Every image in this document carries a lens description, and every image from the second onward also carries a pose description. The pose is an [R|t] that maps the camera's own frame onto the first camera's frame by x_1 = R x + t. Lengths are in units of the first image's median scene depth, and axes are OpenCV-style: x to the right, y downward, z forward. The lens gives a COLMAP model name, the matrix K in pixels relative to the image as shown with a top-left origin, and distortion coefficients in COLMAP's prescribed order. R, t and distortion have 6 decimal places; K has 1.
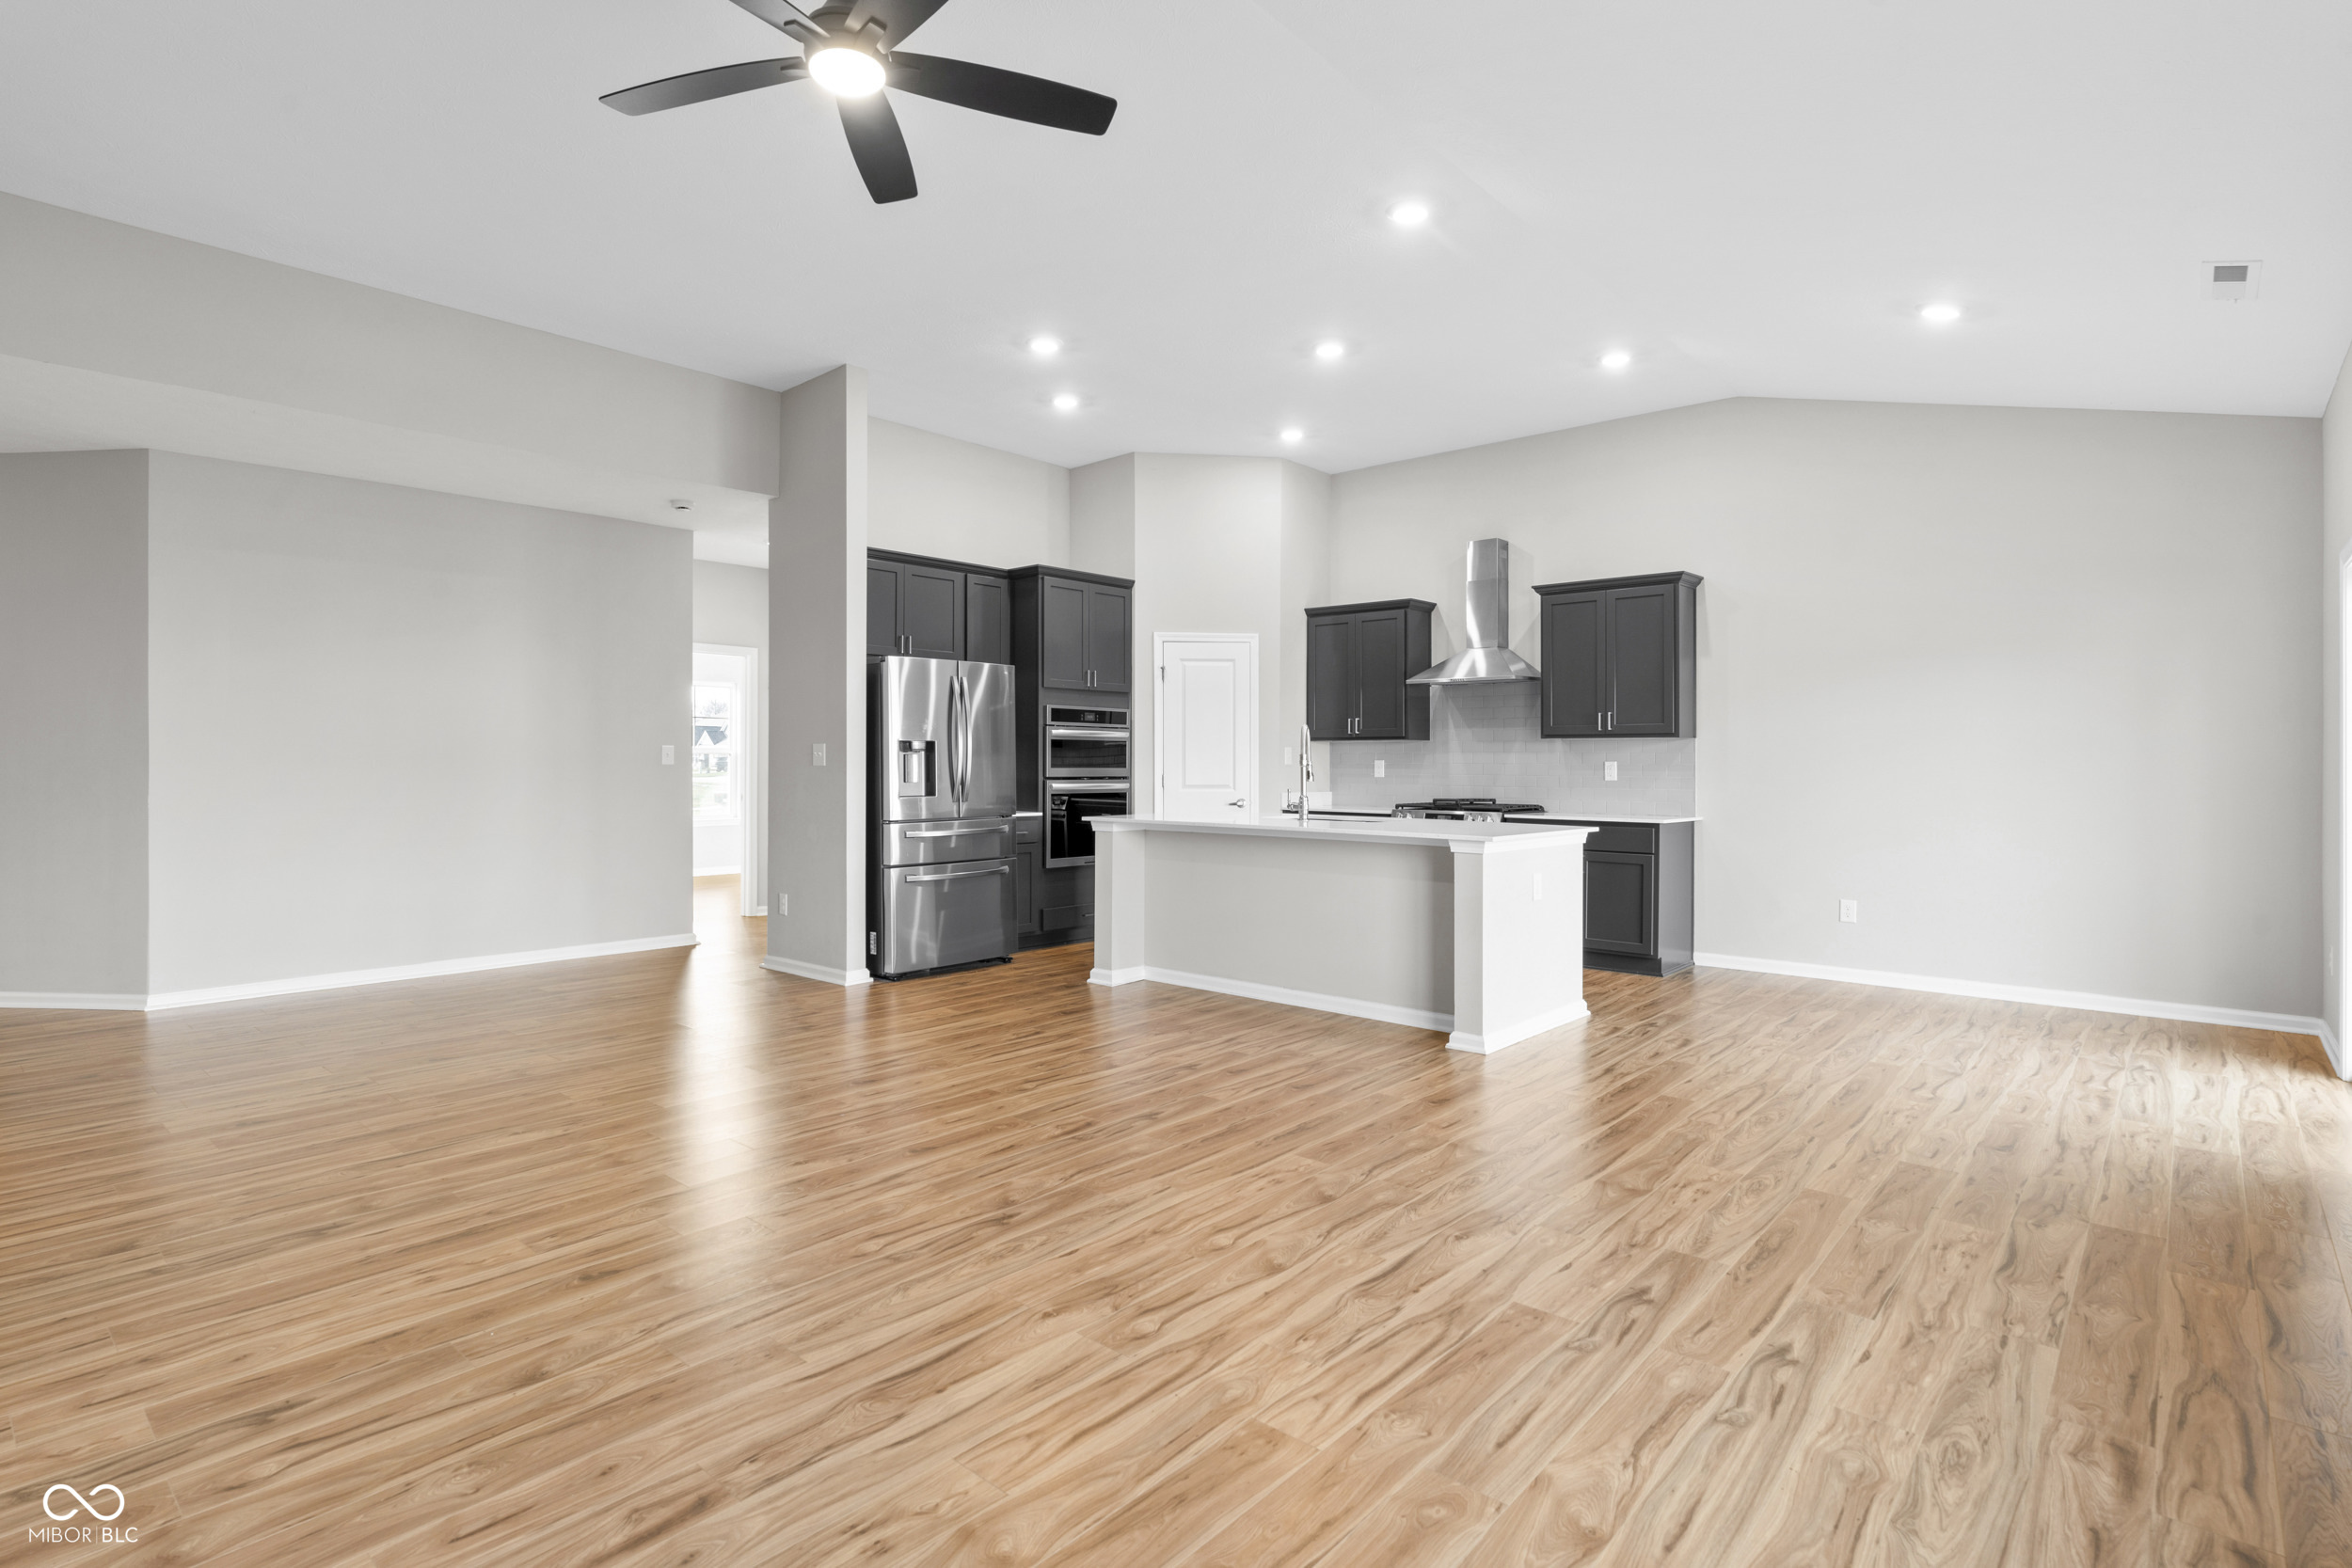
lens RADIAL K [[1167.5, 0, 1181.6], [0, 1167.5, 760.1], [0, 0, 1]] dist [0.002152, 0.001004]
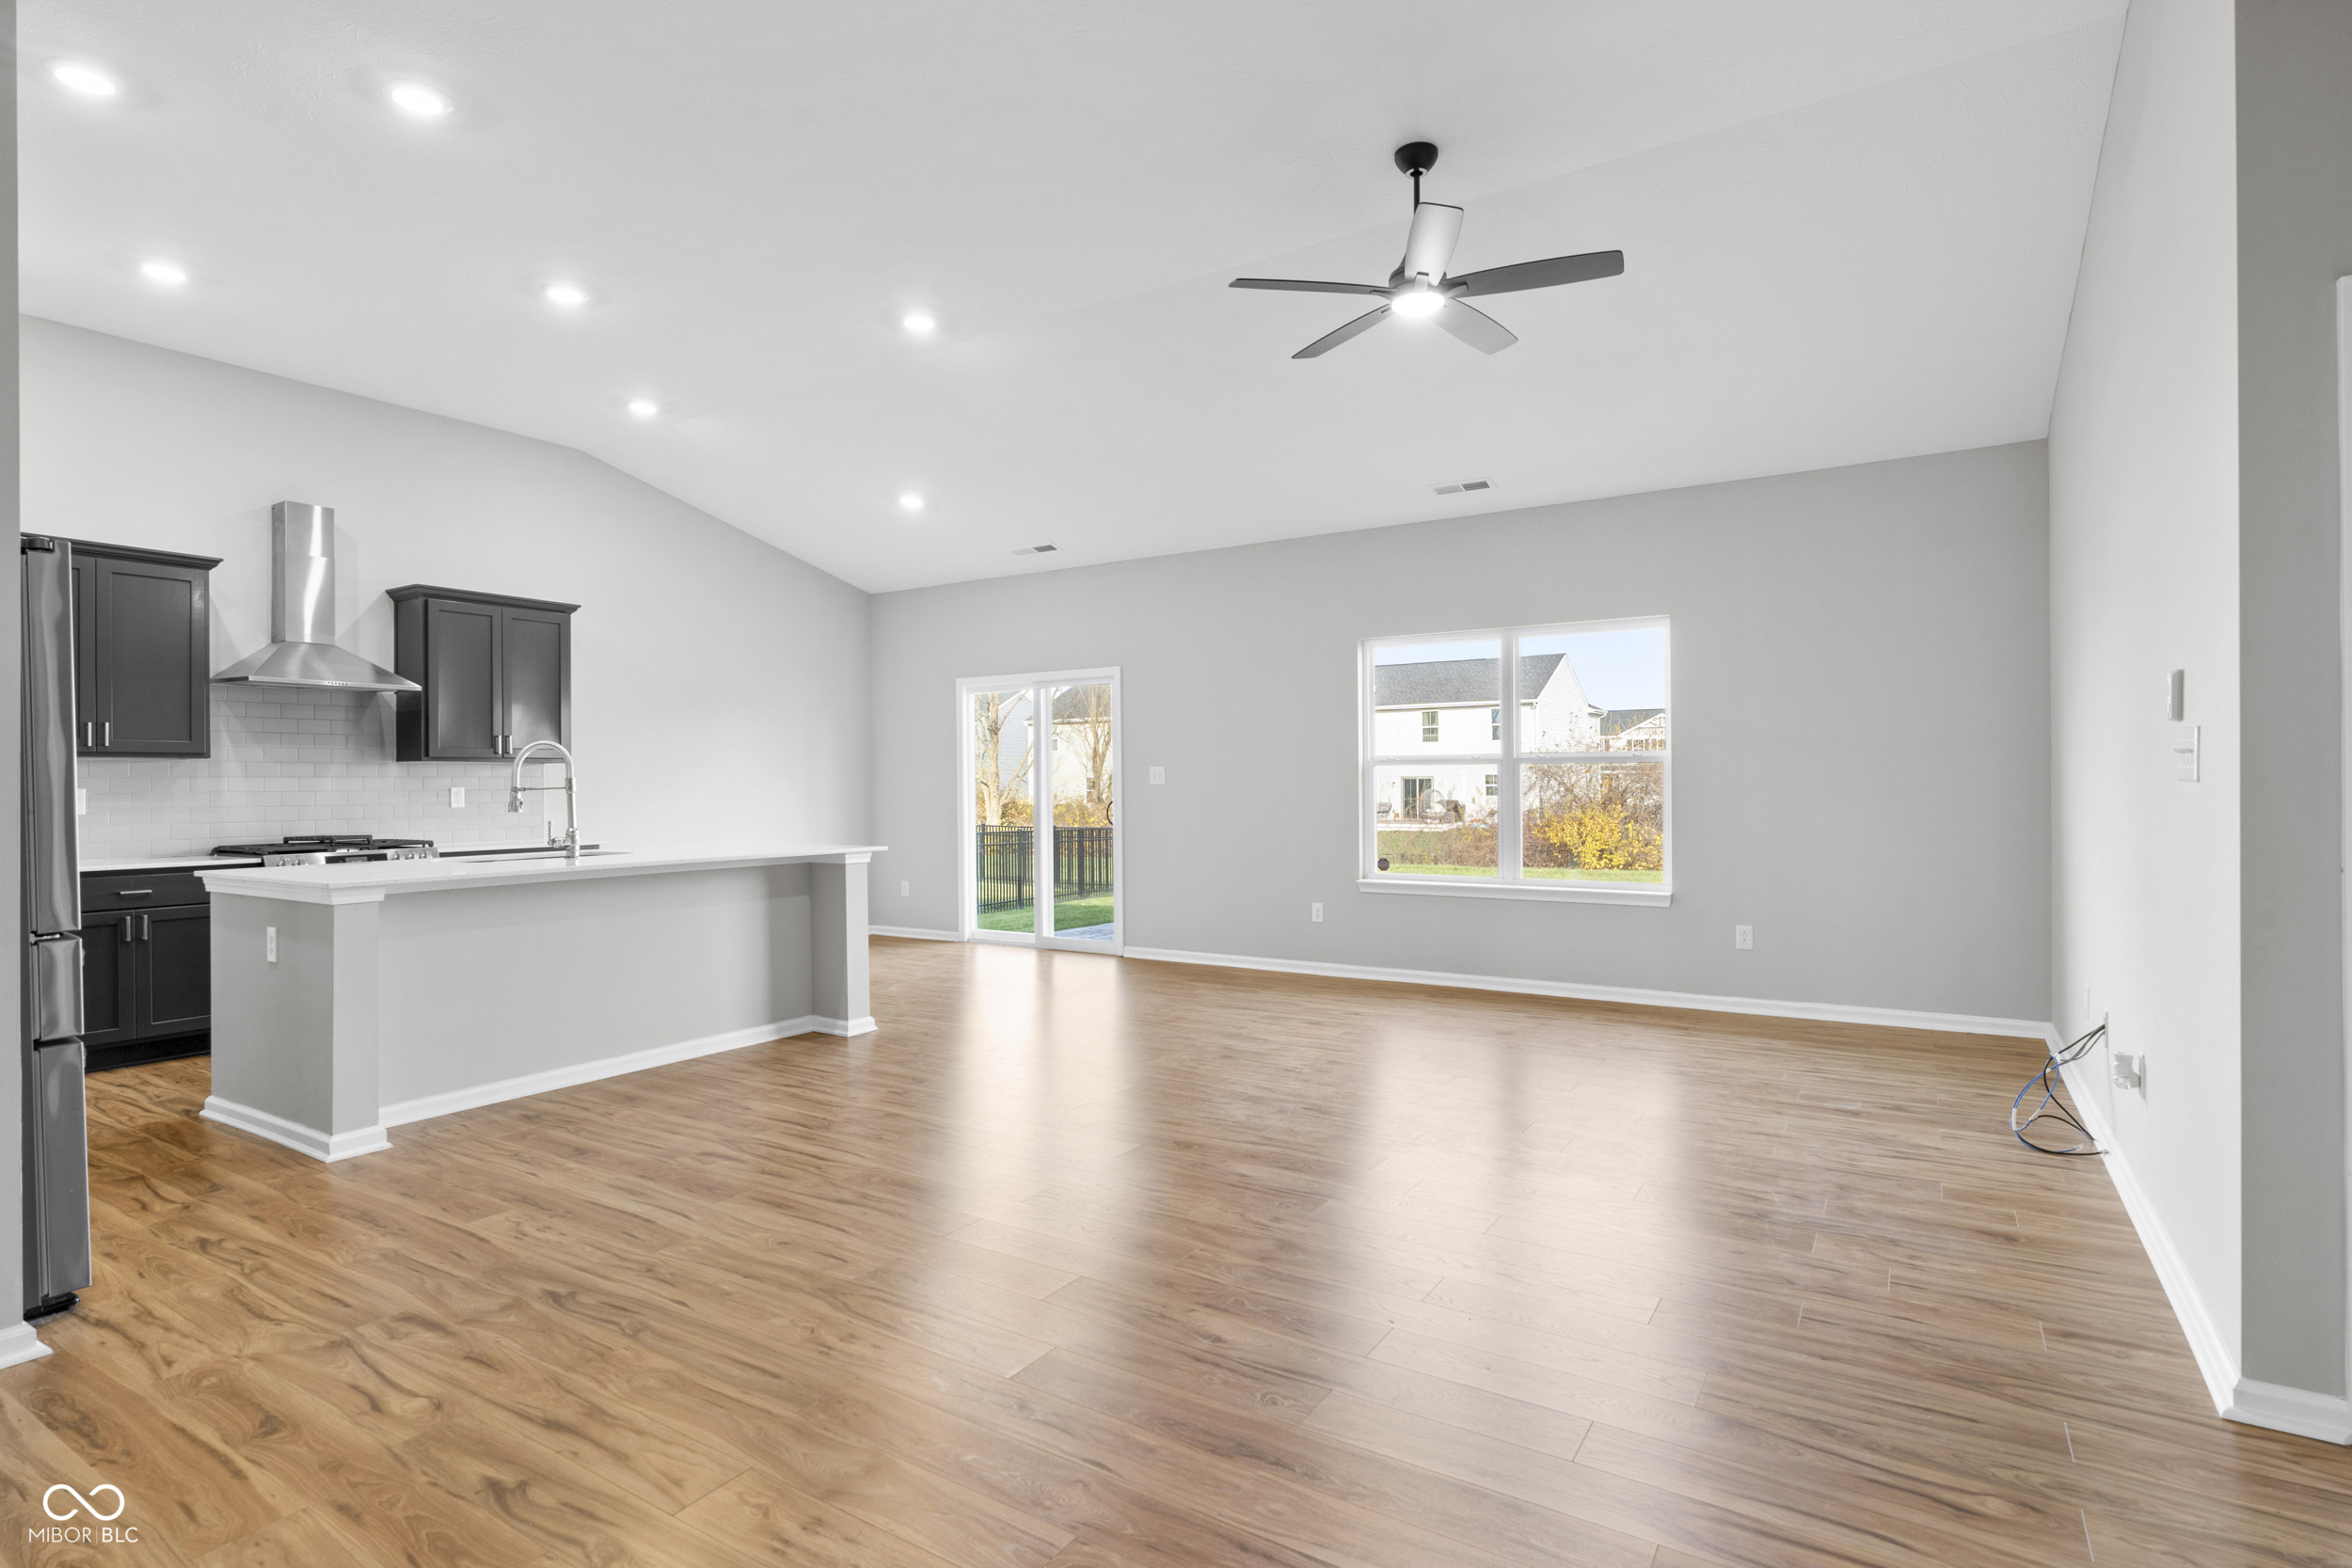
lens RADIAL K [[1167.5, 0, 1182.5], [0, 1167.5, 789.6], [0, 0, 1]] dist [0.002152, 0.001004]
pose [[-0.158257, -0.008919, 0.987358, -0.665077], [0.011118, 0.999880, 0.010815, -0.000269], [-0.987335, 0.012689, -0.158139, 0.610586]]
